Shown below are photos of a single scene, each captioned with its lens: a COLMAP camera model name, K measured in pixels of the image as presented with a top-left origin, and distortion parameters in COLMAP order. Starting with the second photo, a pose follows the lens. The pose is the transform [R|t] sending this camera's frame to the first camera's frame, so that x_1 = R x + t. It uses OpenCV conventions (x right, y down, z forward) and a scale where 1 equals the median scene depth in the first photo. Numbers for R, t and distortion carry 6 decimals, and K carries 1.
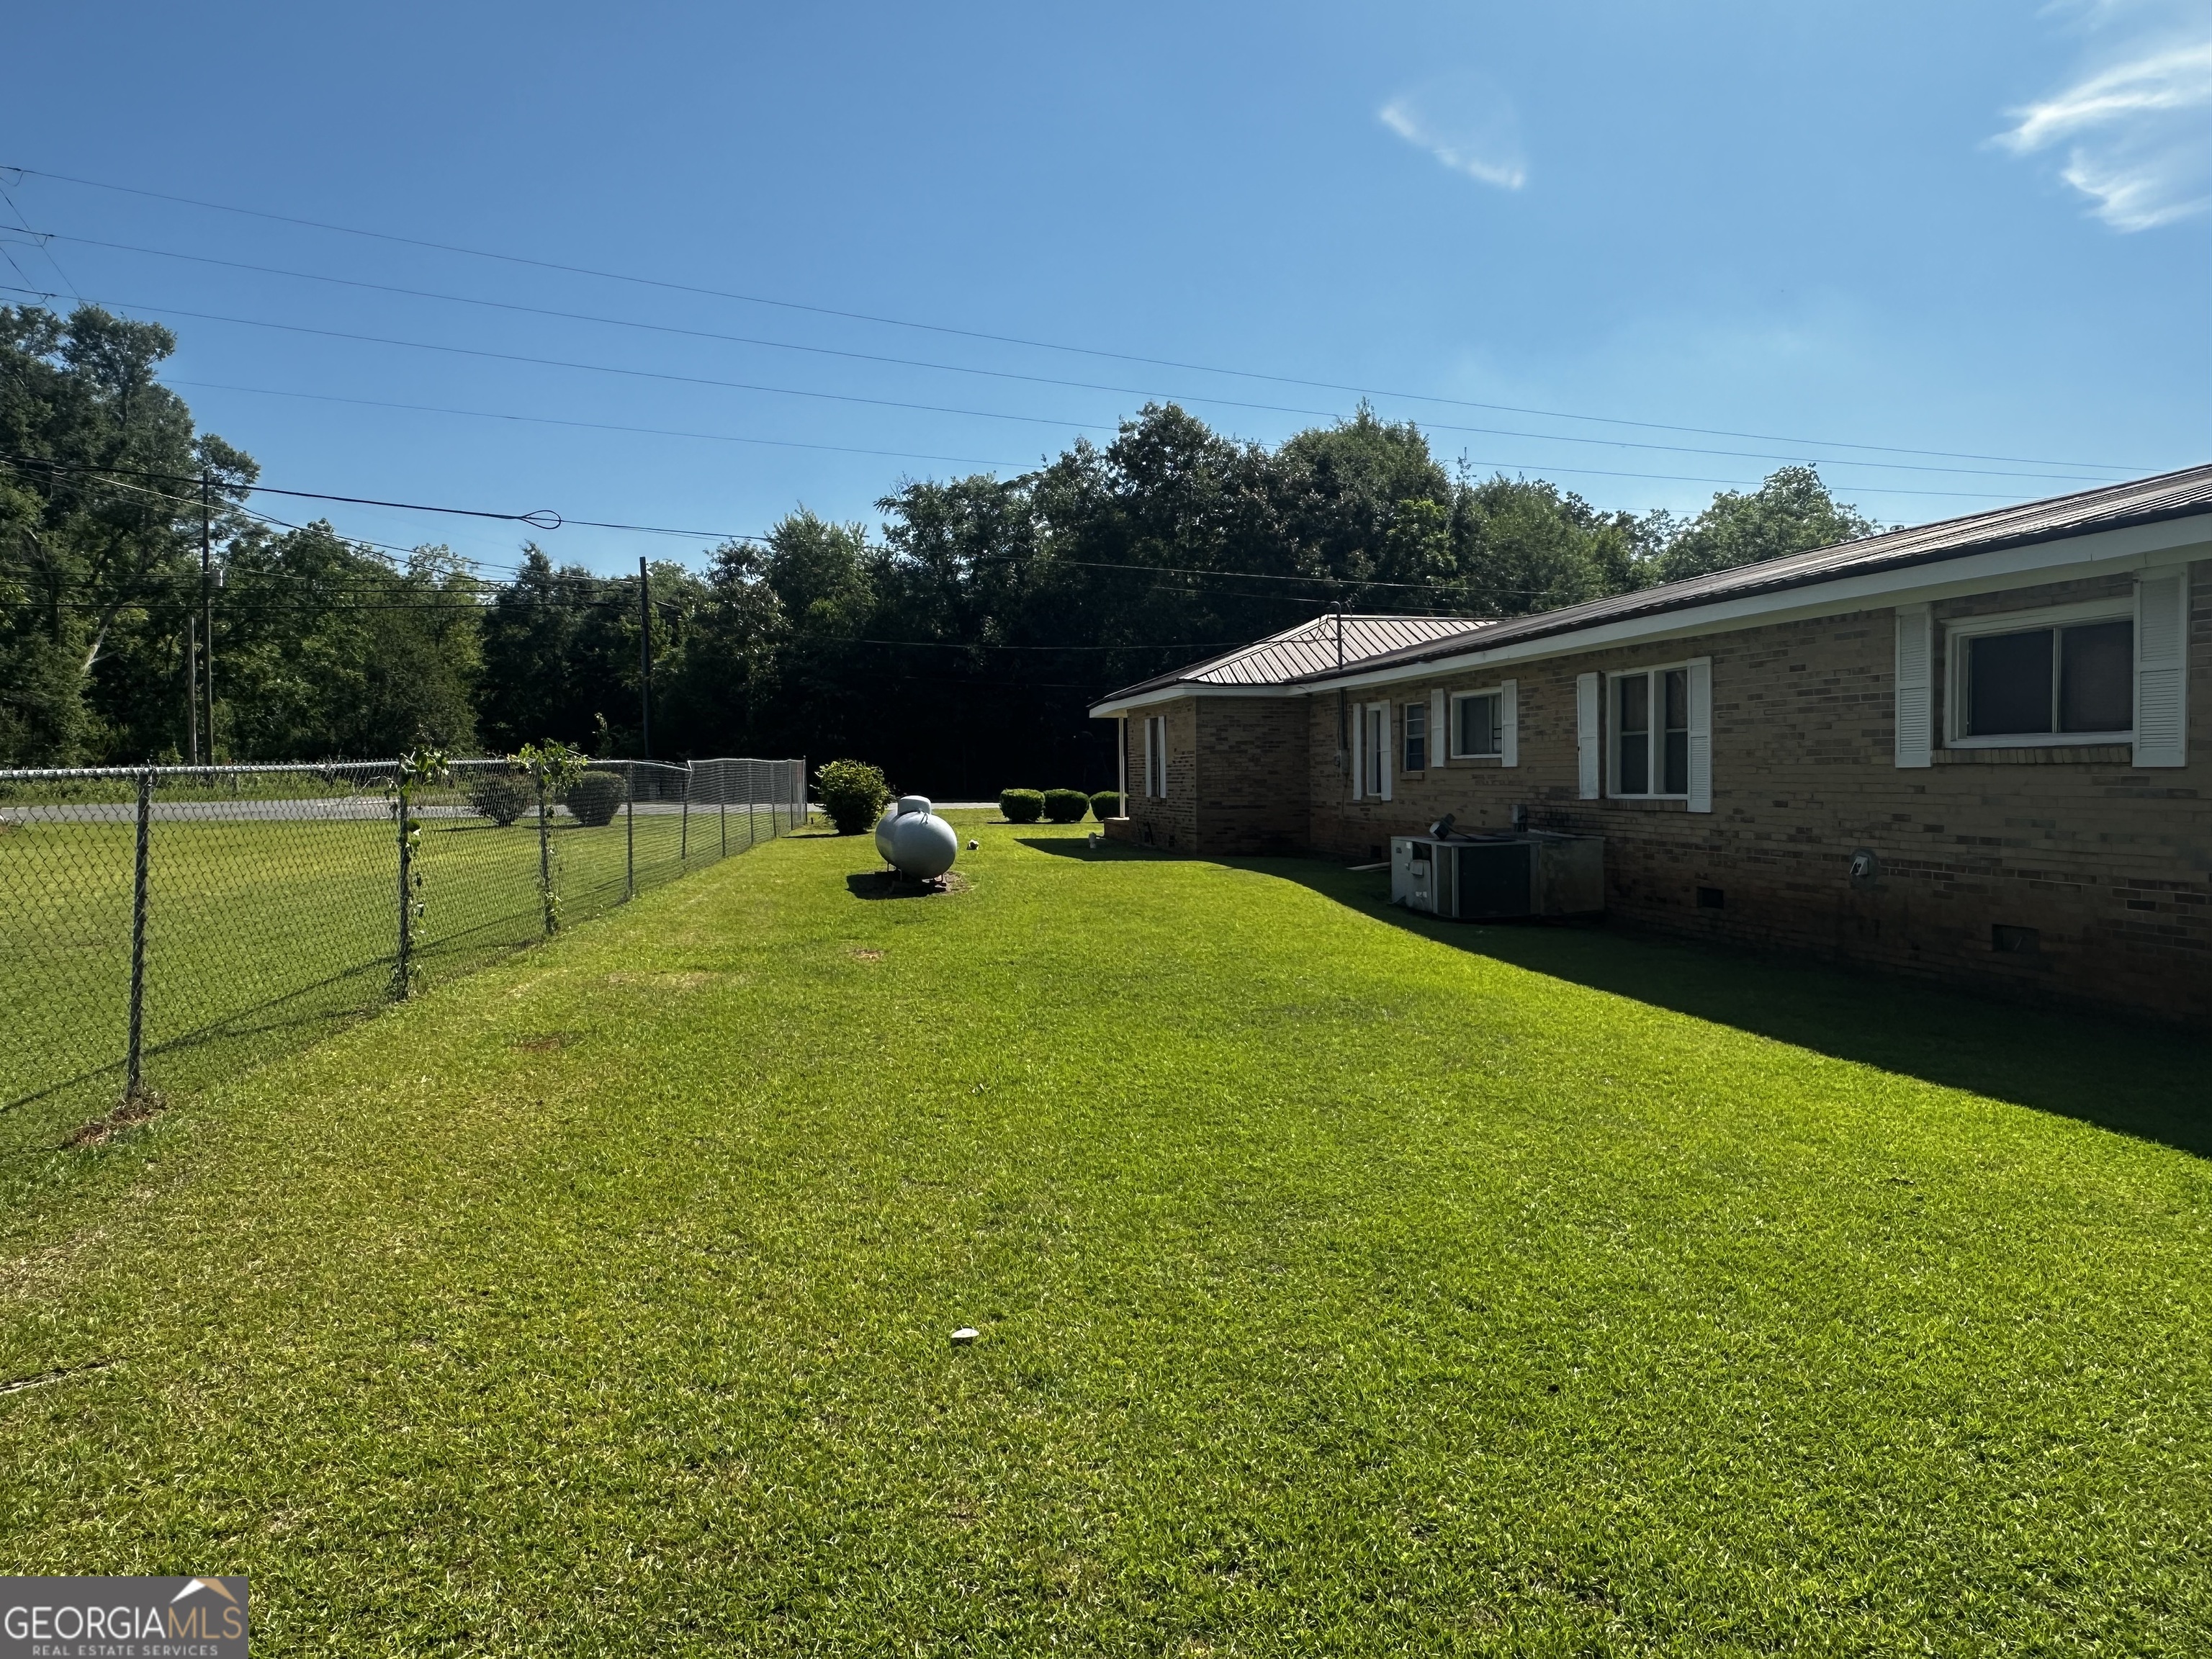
lens RADIAL K [[1485.0, 0, 1106.0], [0, 1485.0, 829.5], [0, 0, 1]] dist [0.047547, -0.099038]
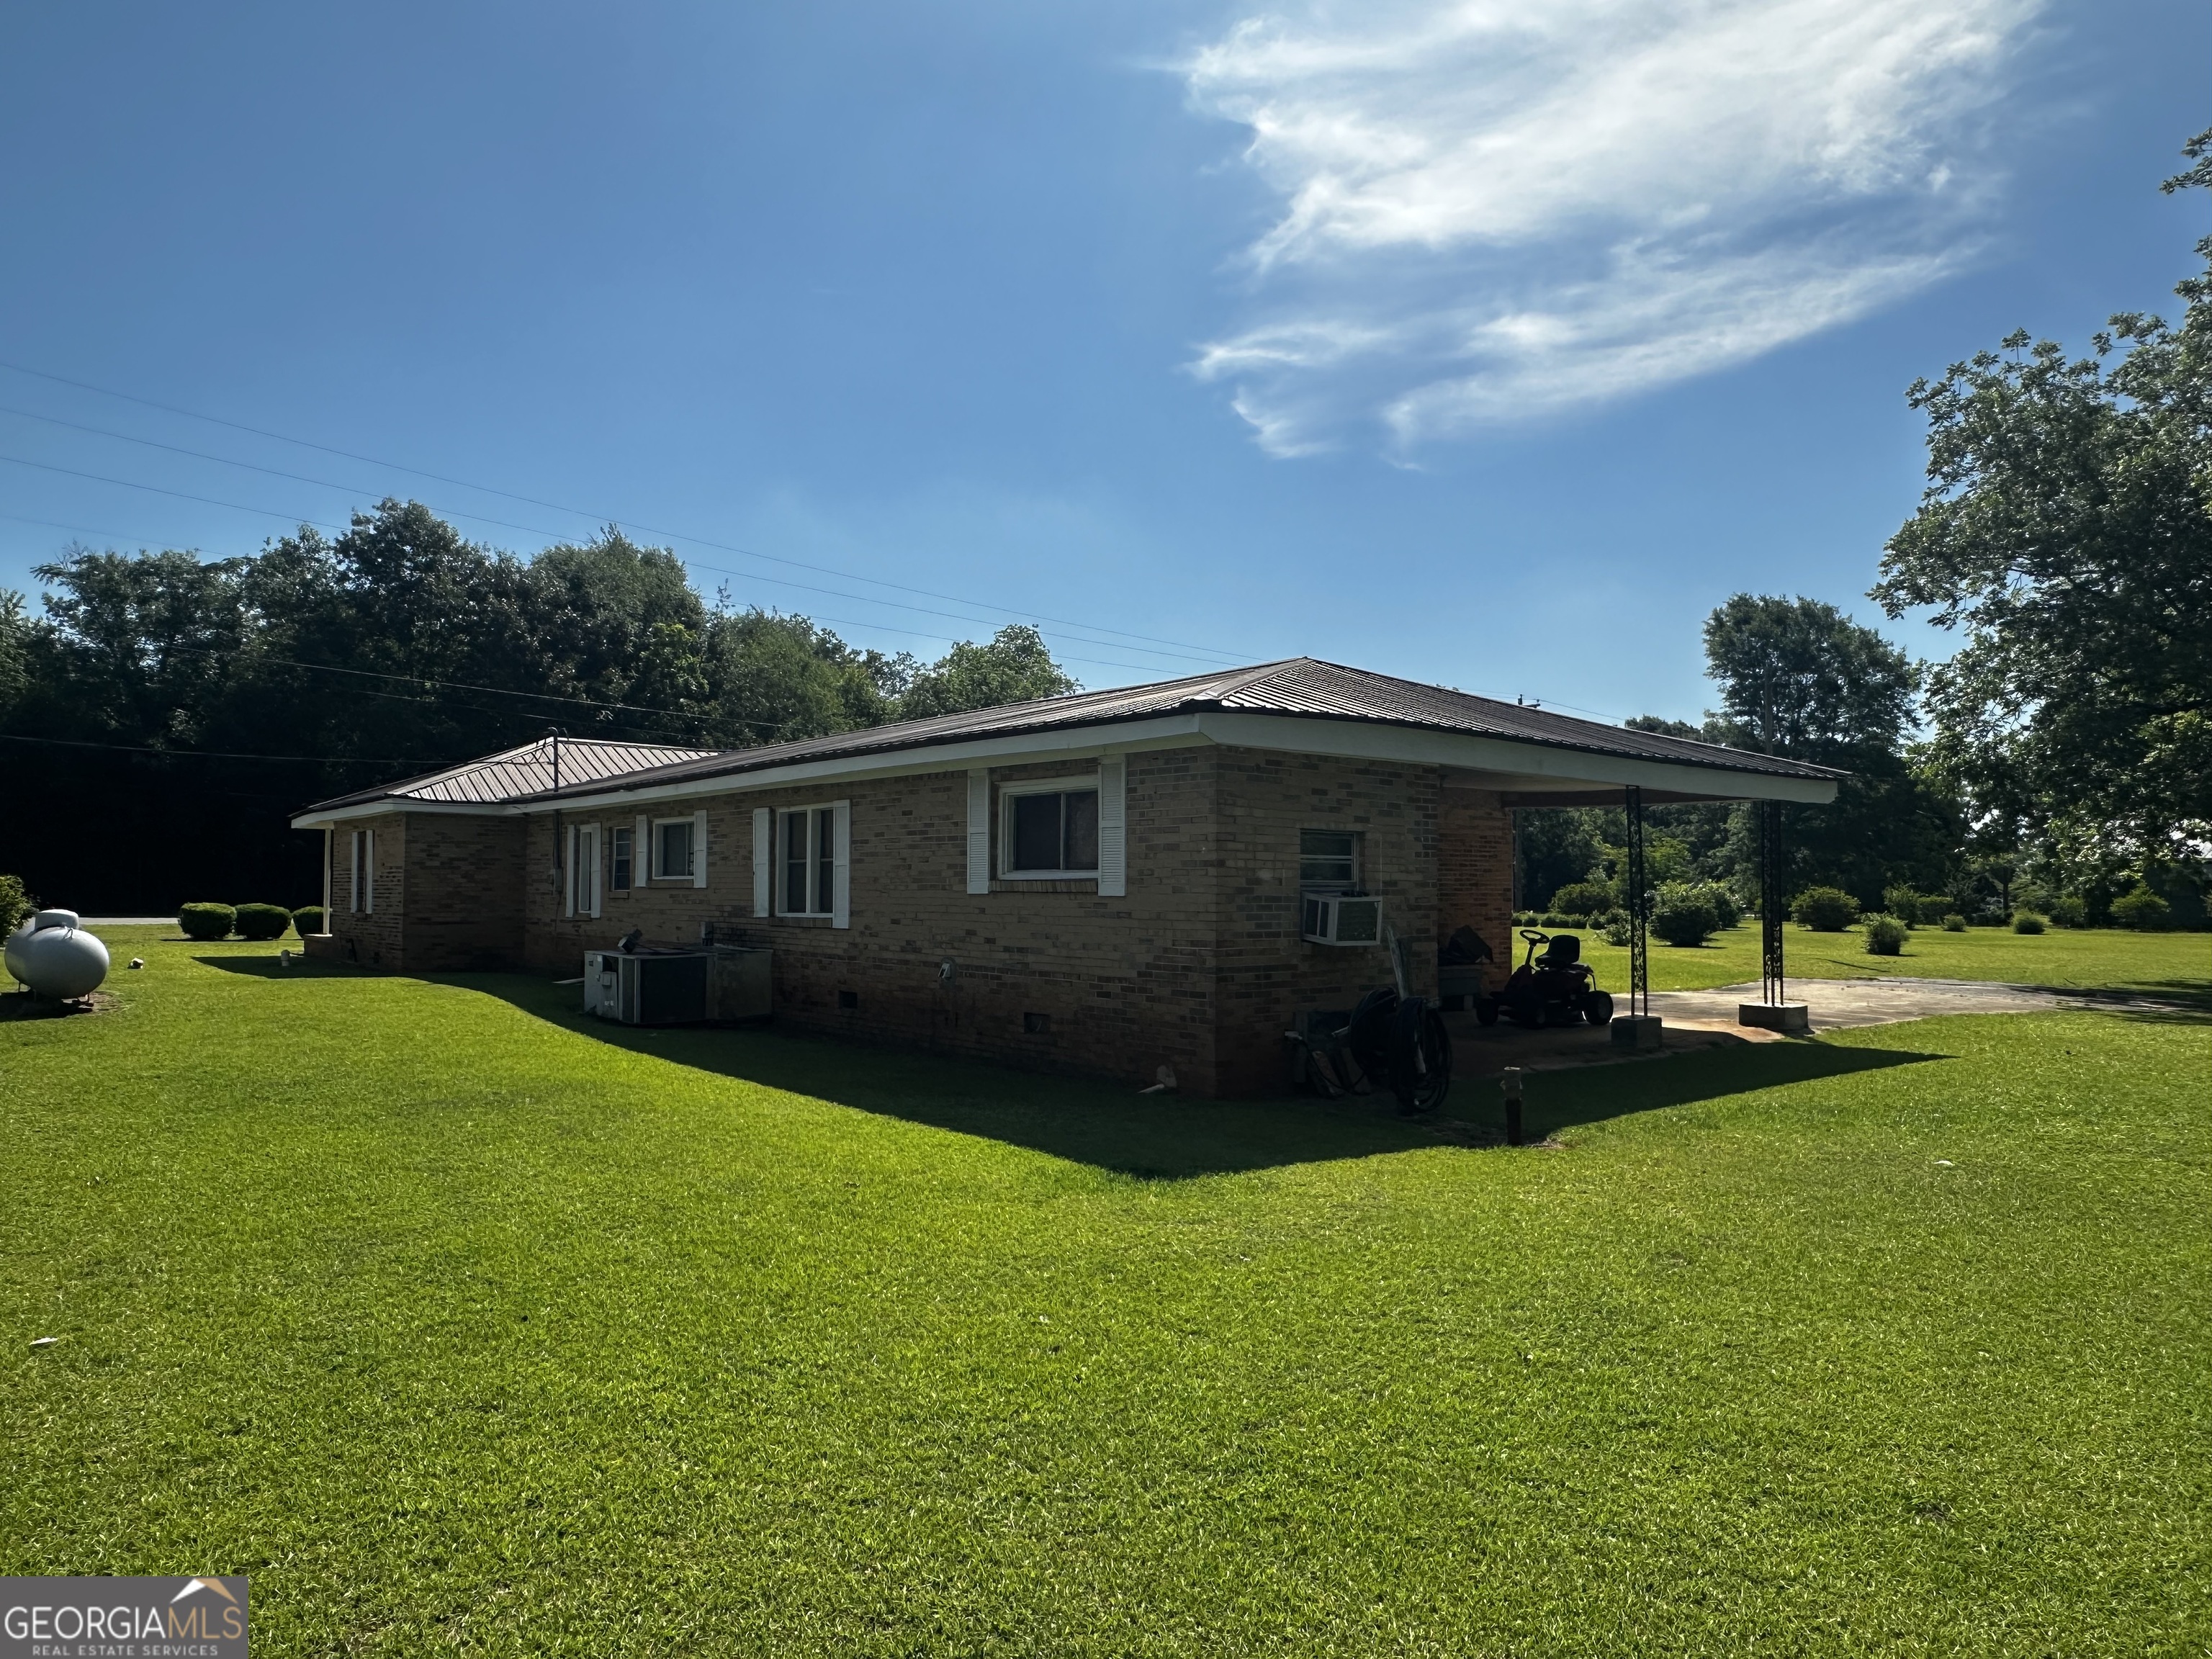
lens RADIAL K [[1502.0, 0, 1106.0], [0, 1502.0, 829.5], [0, 0, 1]] dist [-0.005275, 0.002402]
pose [[0.890446, 0.031815, 0.453975, 0.023252], [0.004039, 0.996962, -0.077790, 0.002544], [-0.455071, 0.071101, 0.887612, -0.111818]]
